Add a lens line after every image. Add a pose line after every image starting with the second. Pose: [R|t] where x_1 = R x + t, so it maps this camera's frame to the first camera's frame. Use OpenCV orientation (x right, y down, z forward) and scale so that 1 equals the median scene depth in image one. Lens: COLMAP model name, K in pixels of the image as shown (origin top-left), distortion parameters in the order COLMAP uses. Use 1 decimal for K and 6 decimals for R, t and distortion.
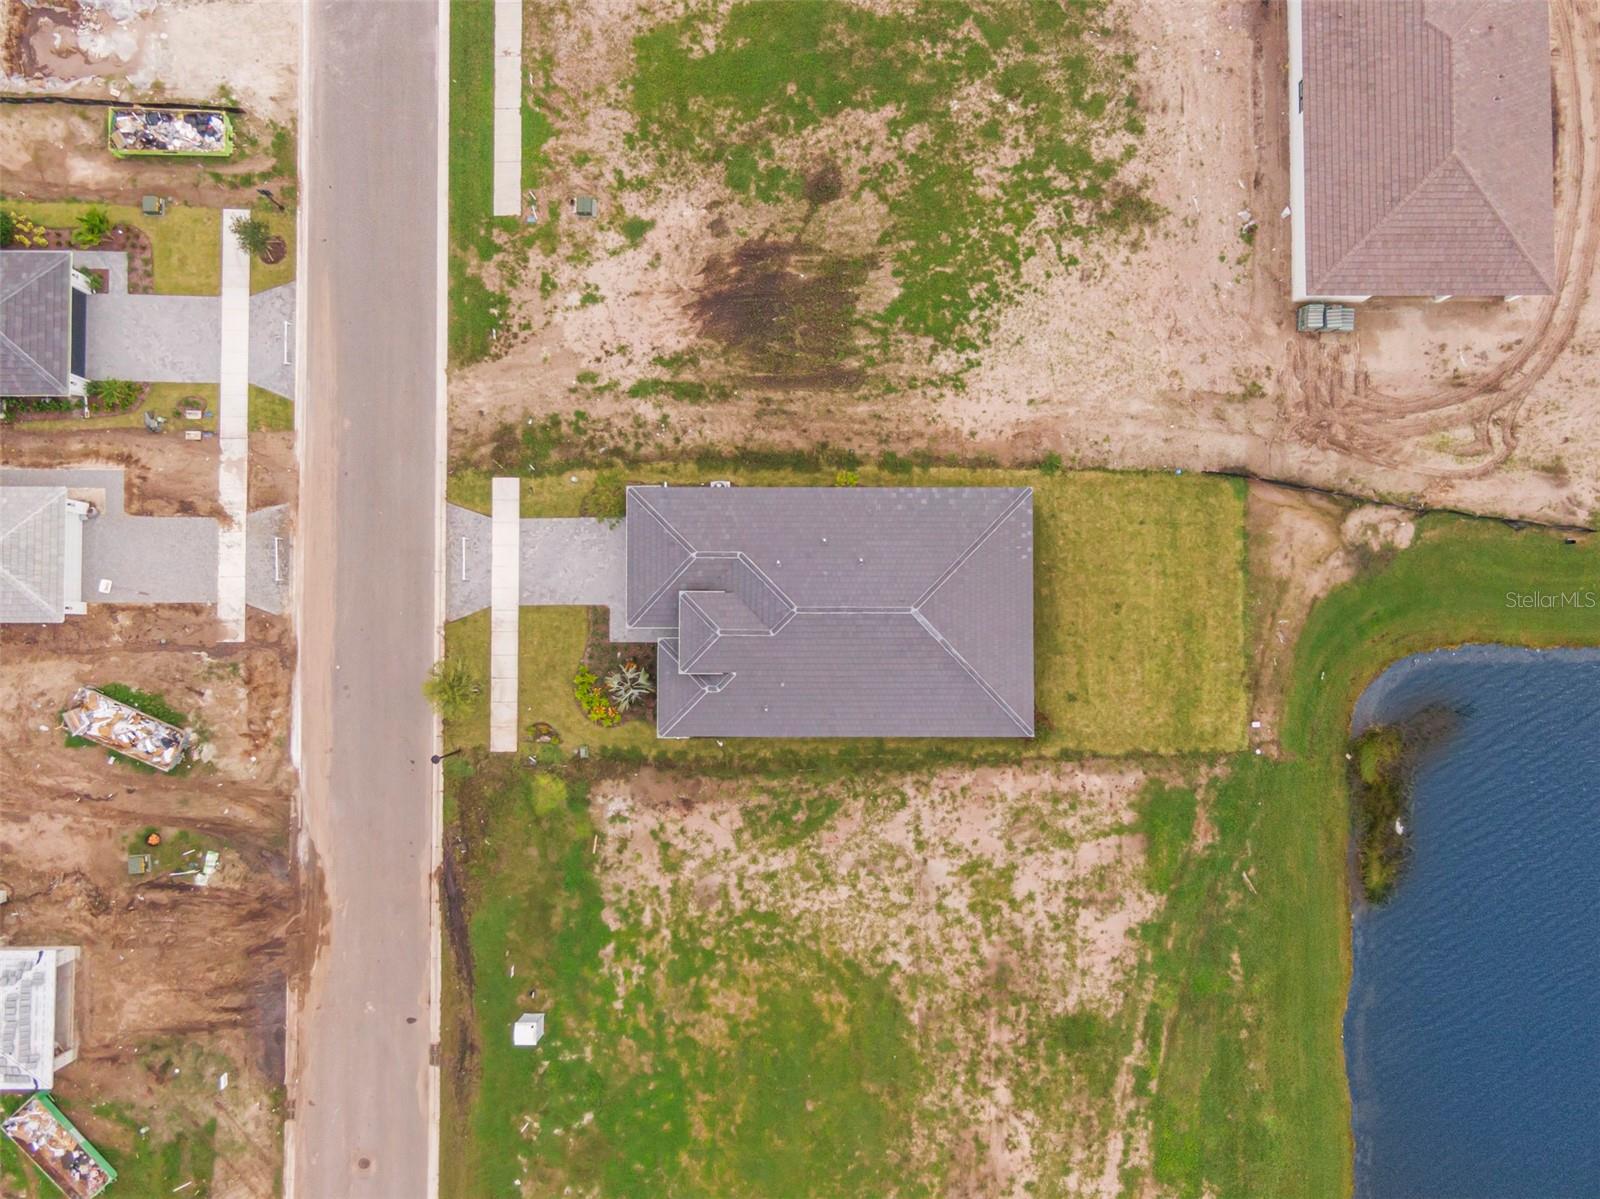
lens RADIAL K [[1299.6, 0, 800.0], [0, 1299.6, 599.5], [0, 0, 1]] dist [0.019294, -0.005017]
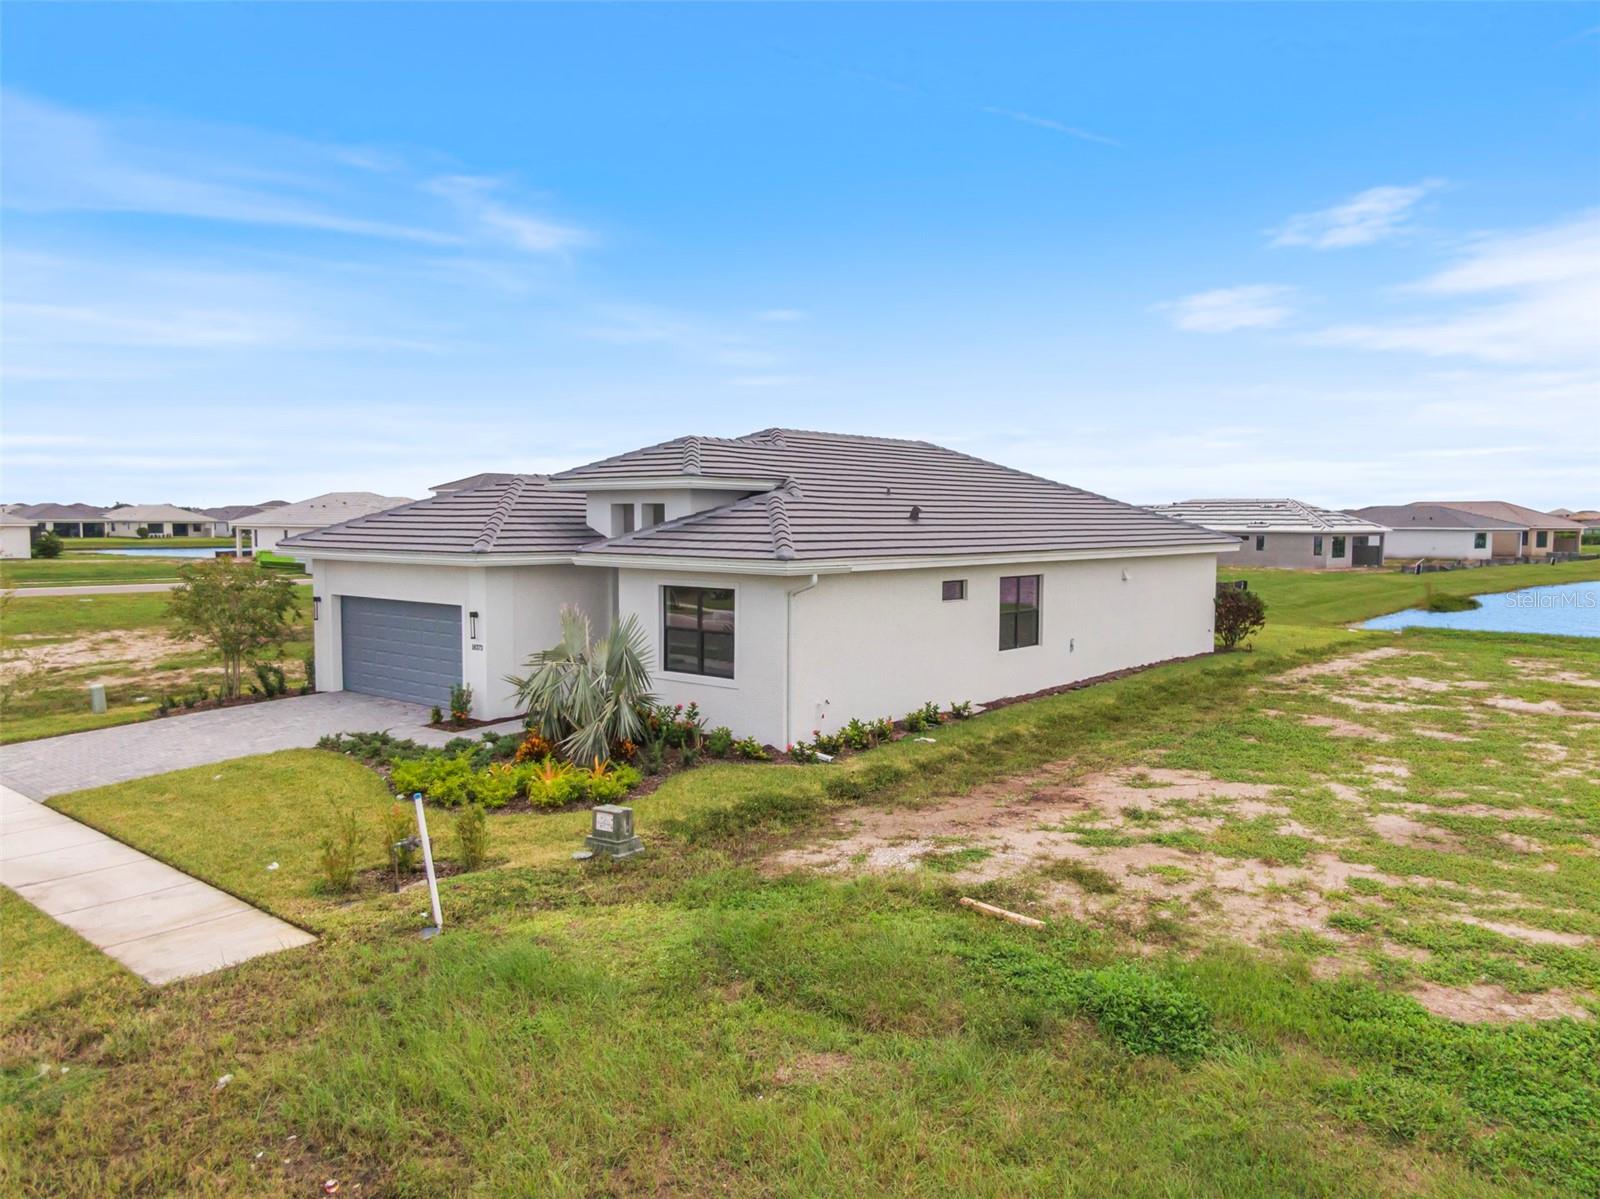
lens RADIAL K [[1146.9, 0, 800.0], [0, 1146.9, 599.5], [0, 0, 1]] dist [0.002830, 0.001267]
pose [[0.644523, -0.056560, 0.762490, -0.292101], [0.764029, 0.085674, -0.639469, 0.262861], [-0.029157, 0.994717, 0.098432, 0.939039]]
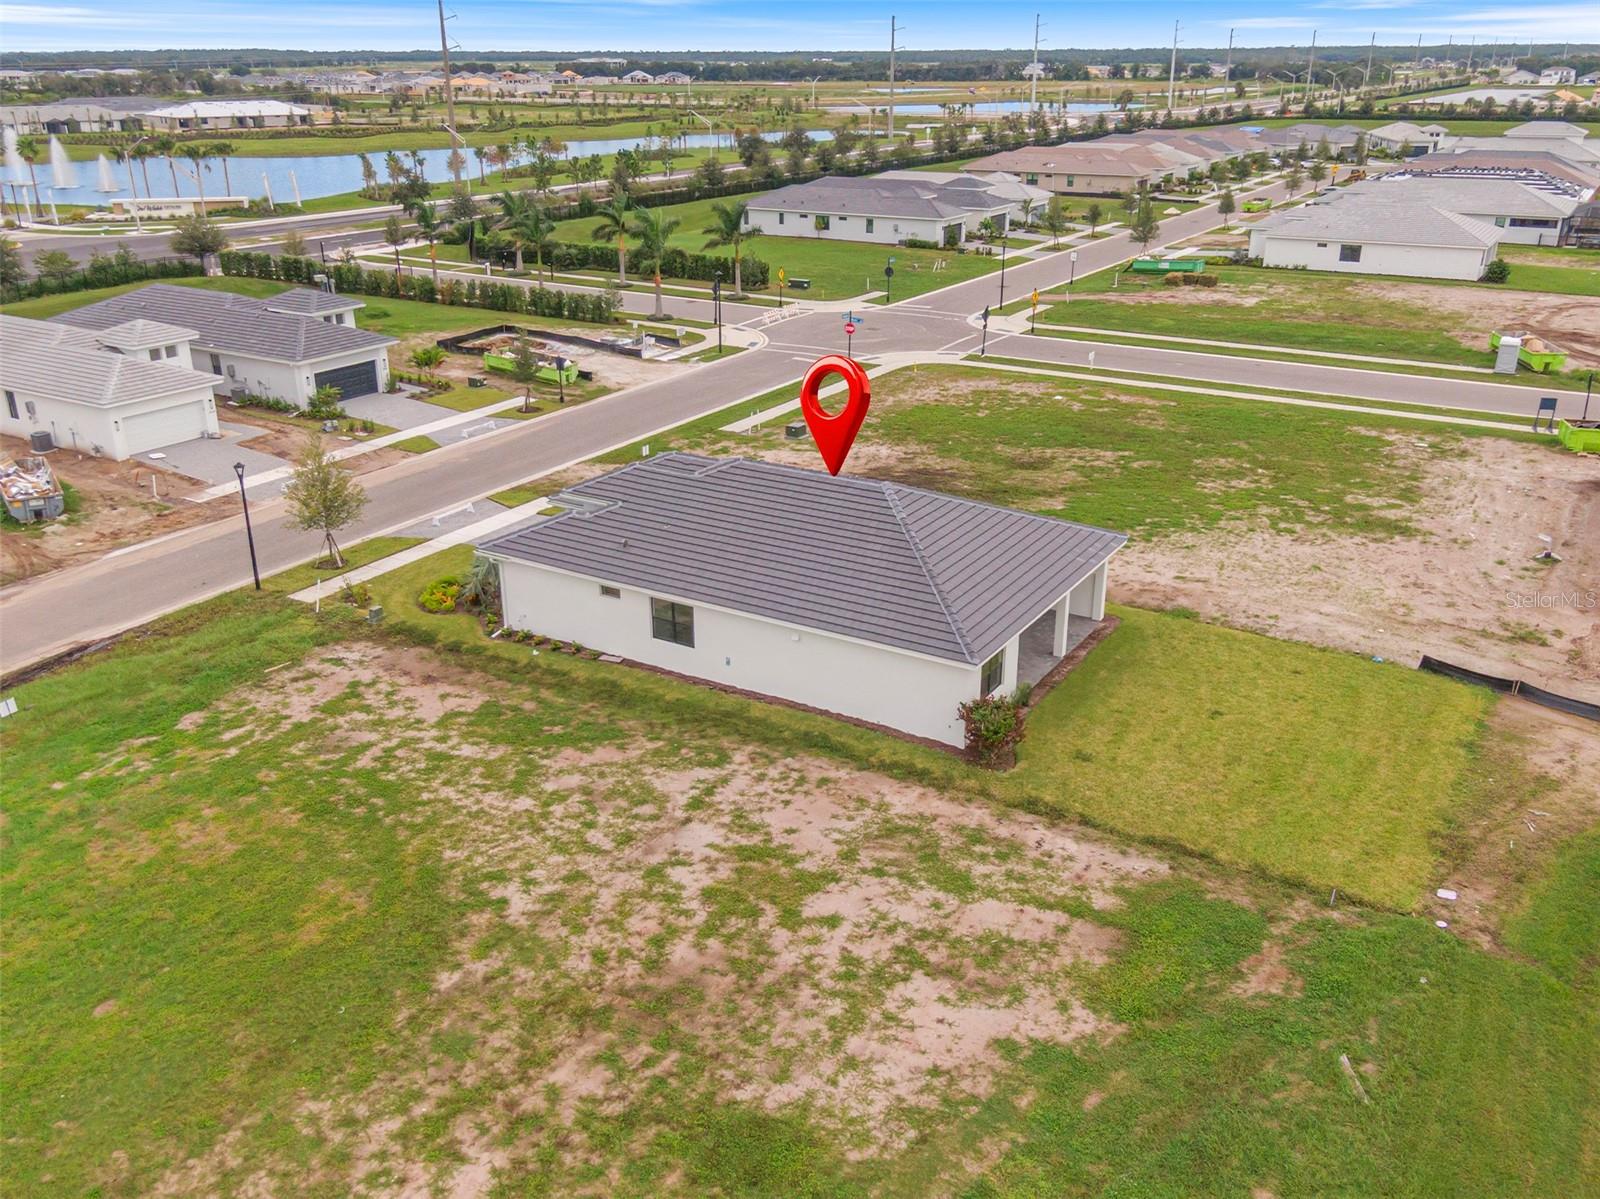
lens RADIAL K [[1370.3, 0, 800.0], [0, 1370.3, 599.5], [0, 0, 1]] dist [0.029424, -0.006595]
pose [[0.851610, 0.183069, -0.491168, 0.378678], [-0.523262, 0.352229, -0.775971, 0.559923], [0.030947, 0.917834, 0.395755, 0.711010]]
